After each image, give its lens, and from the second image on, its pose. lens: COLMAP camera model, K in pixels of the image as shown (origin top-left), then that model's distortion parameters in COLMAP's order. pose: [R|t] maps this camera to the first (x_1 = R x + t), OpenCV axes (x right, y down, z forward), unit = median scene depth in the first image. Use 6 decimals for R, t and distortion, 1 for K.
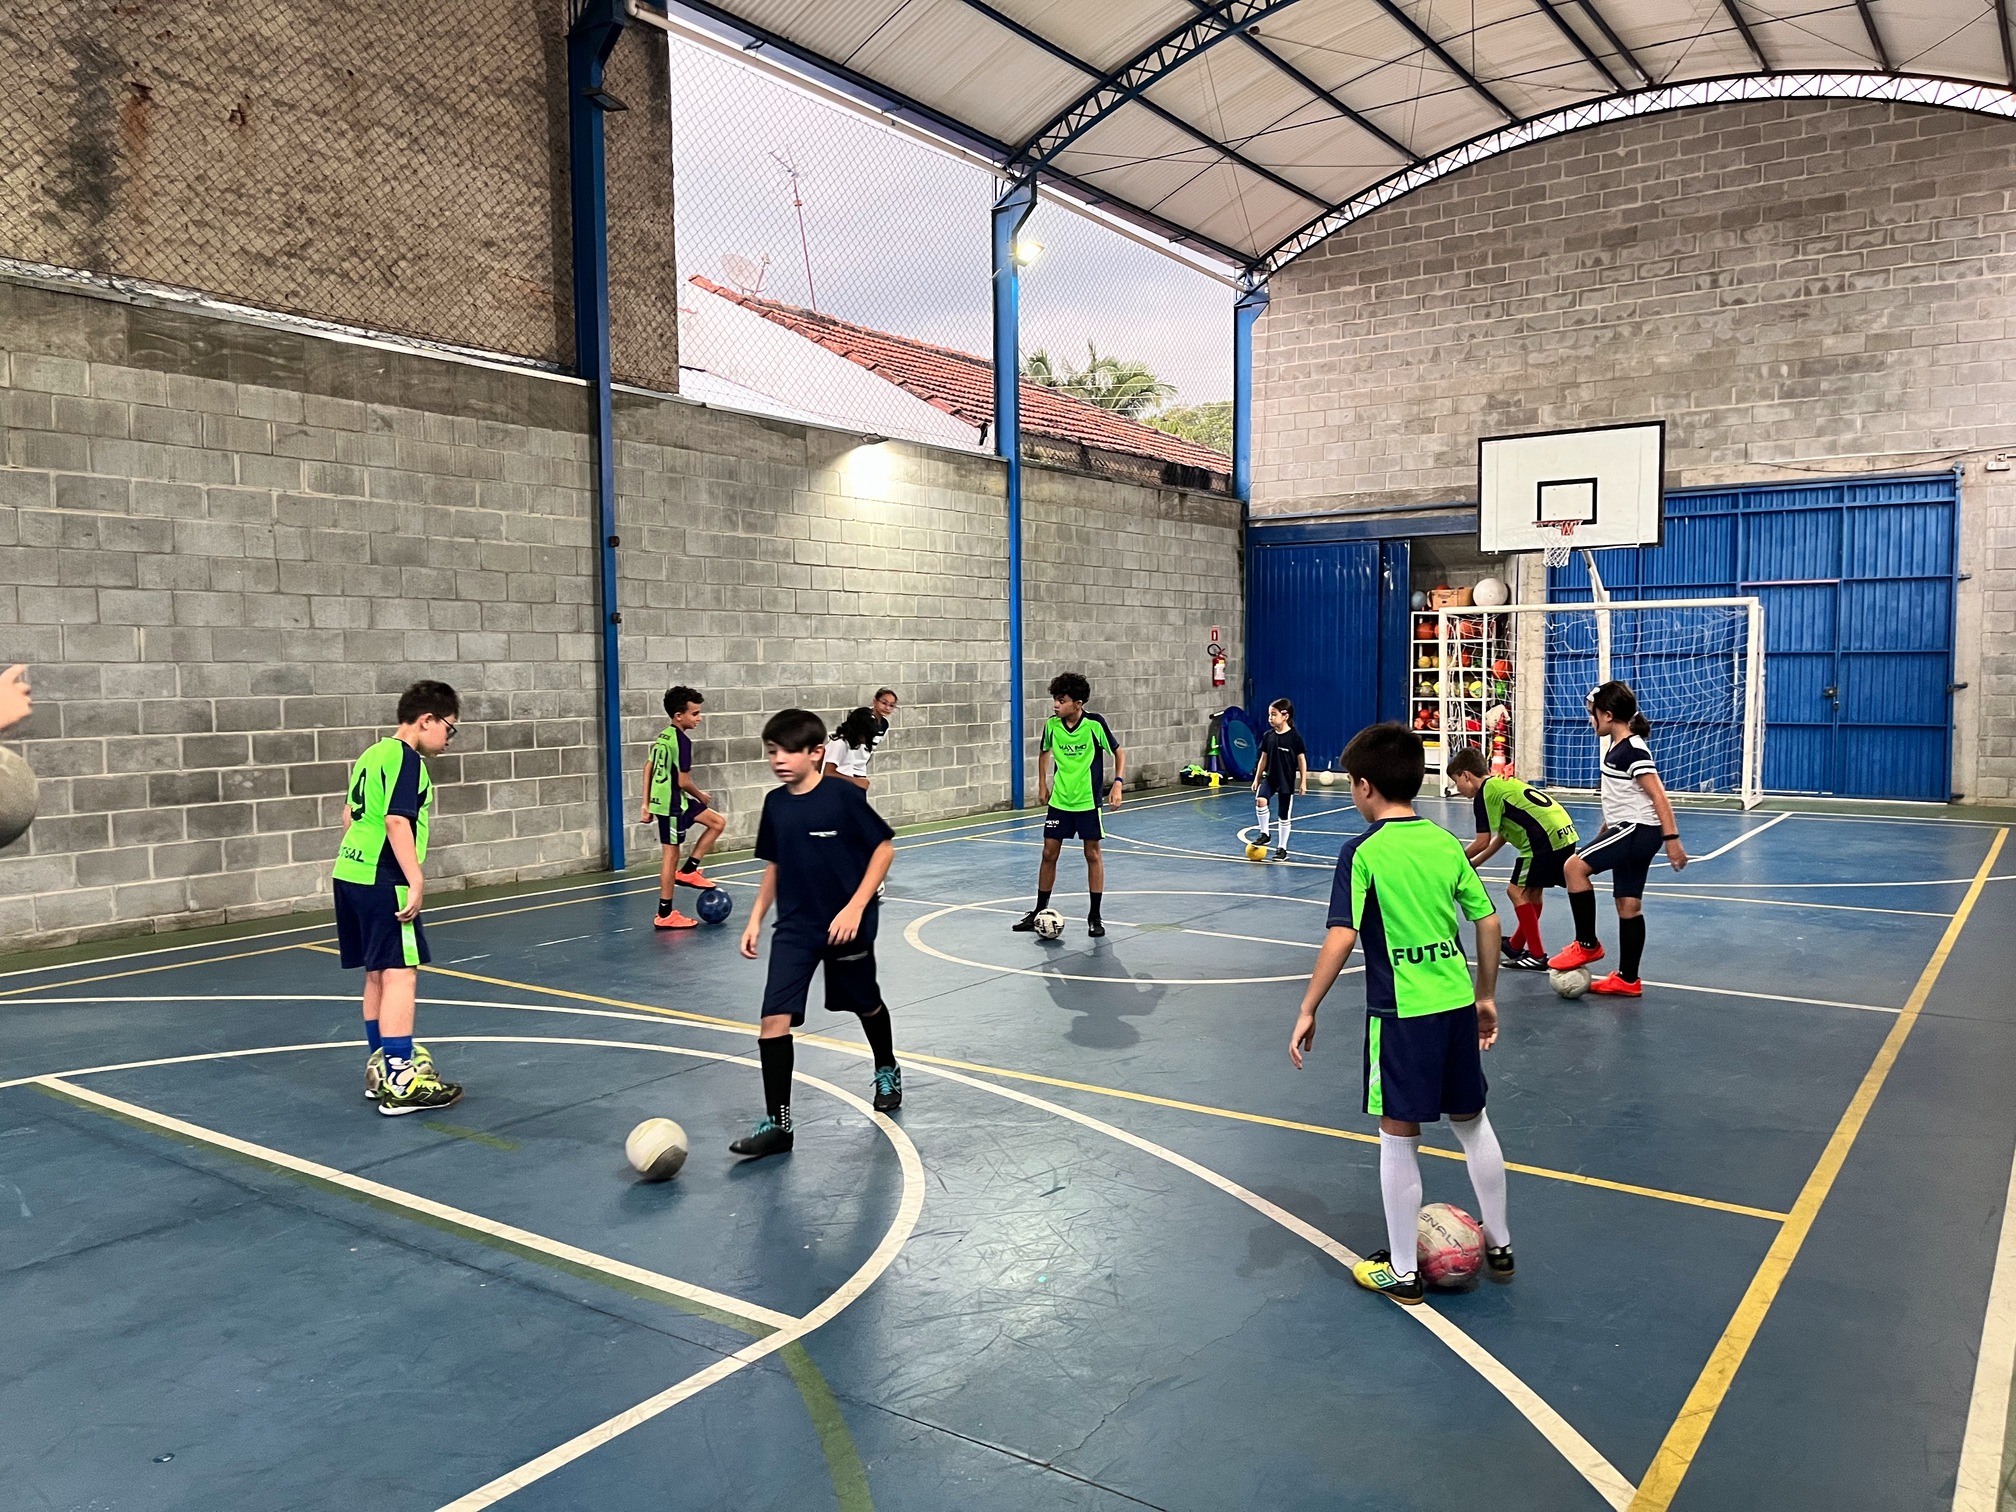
lens RADIAL K [[1532.0, 0, 1017.5], [0, 1532.0, 761.5], [0, 0, 1]] dist [0.076571, -0.112348]
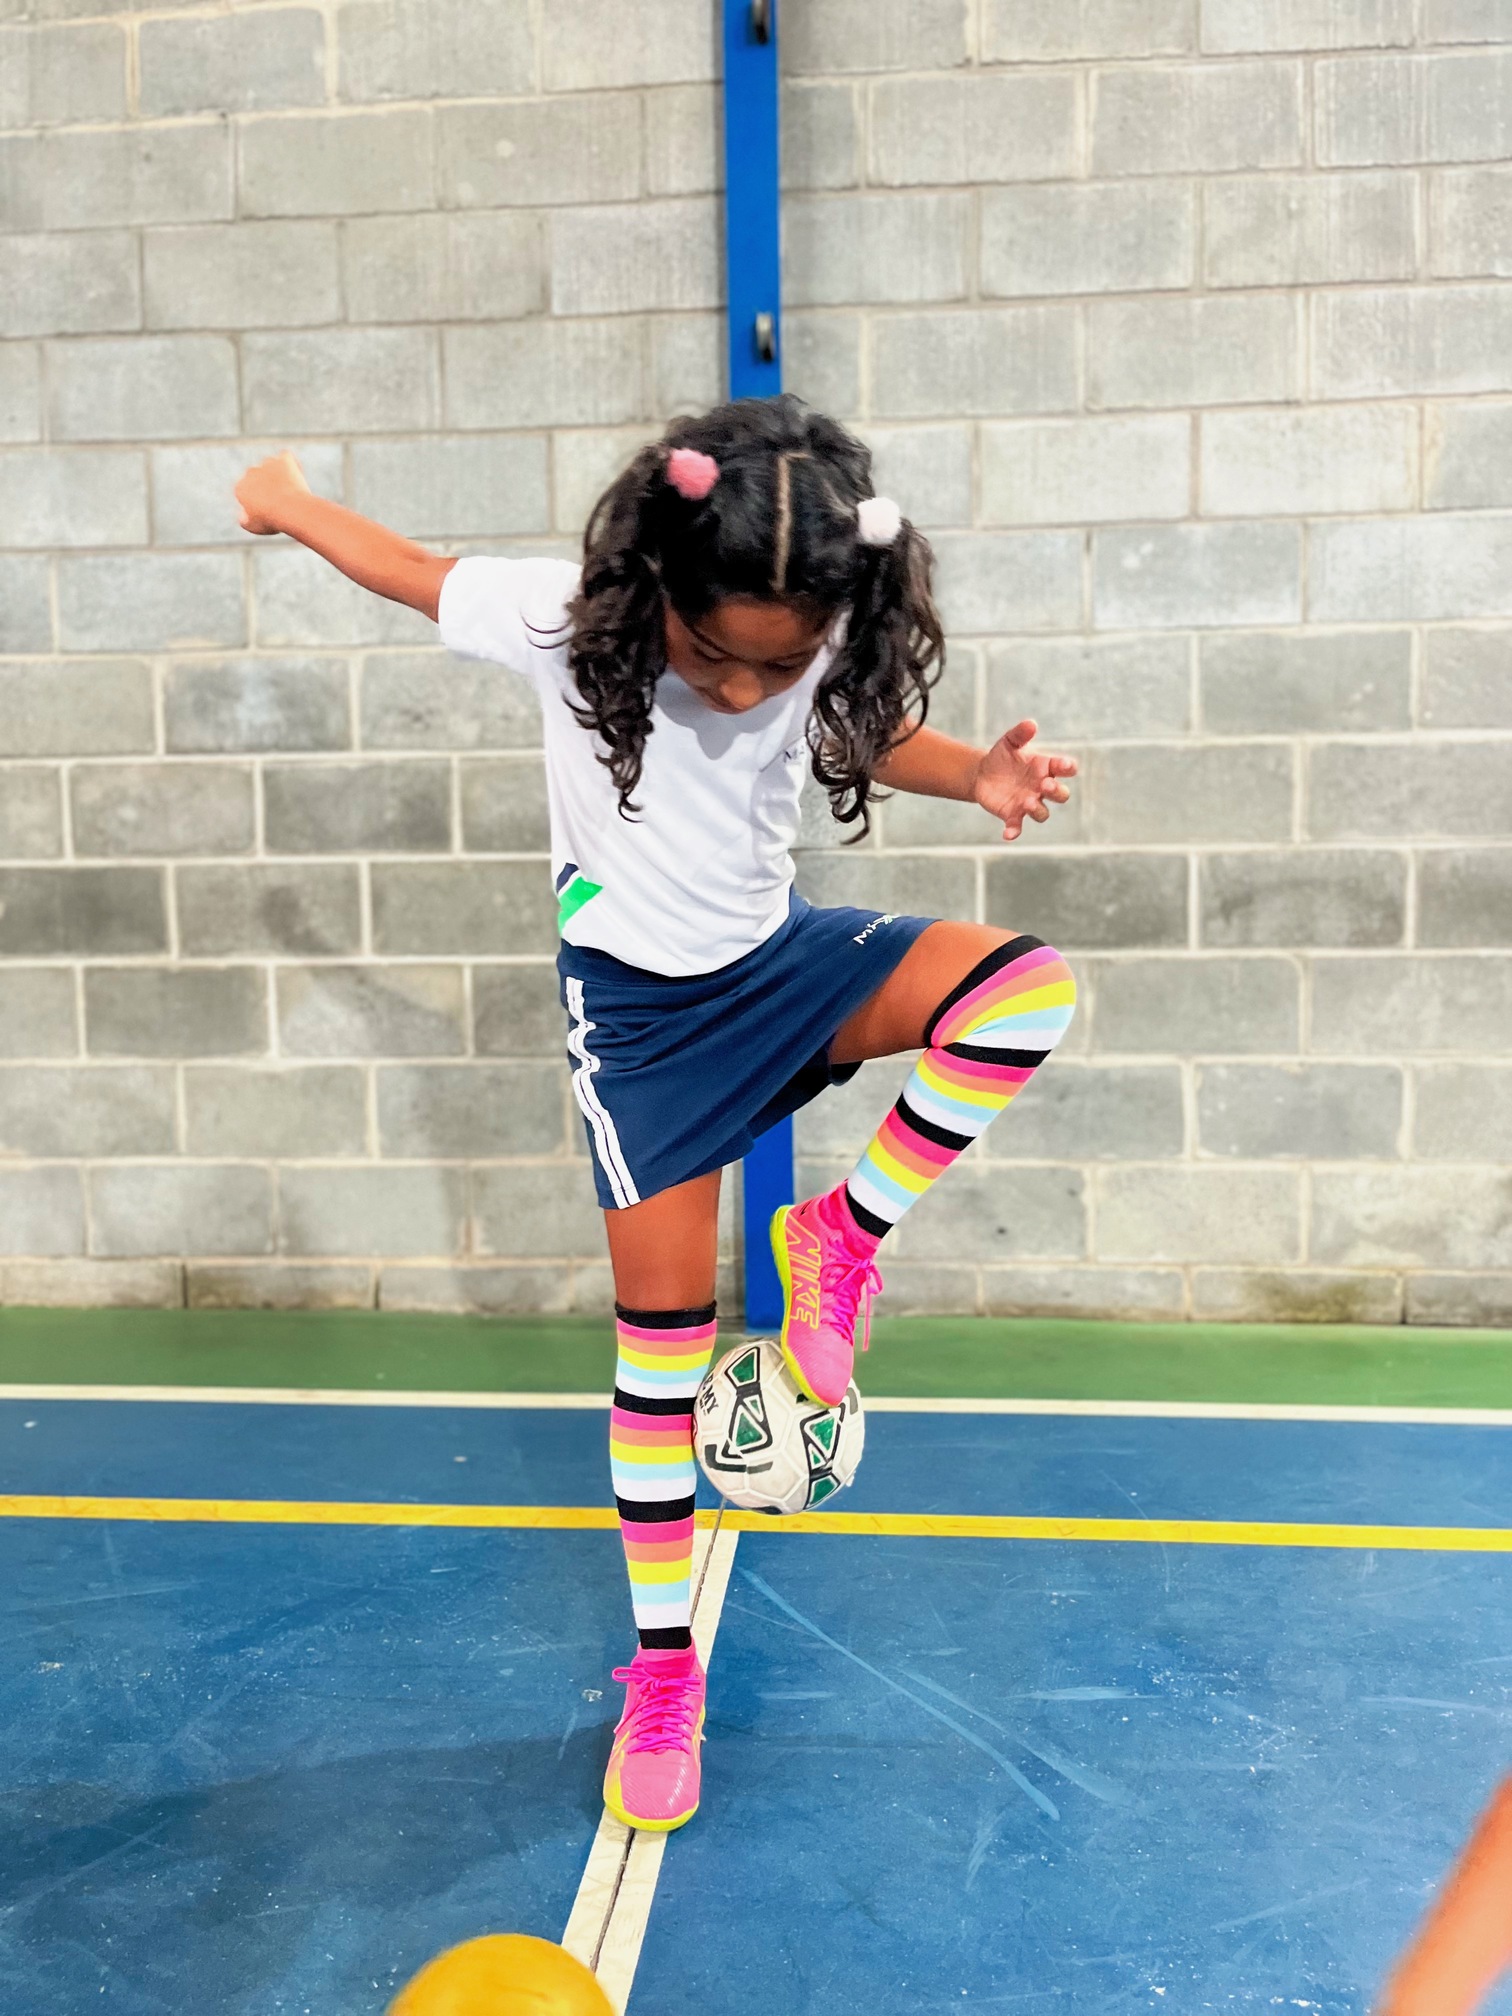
lens RADIAL K [[1532.0, 0, 747.2], [0, 1532.0, 1007.9], [0, 0, 1]] dist [0.076571, -0.112348]
pose [[0.504507, 0.059835, -0.861332, -0.041563], [-0.047044, 0.998019, 0.041775, 0.005496], [0.862125, 0.019445, 0.506323, 0.916900]]
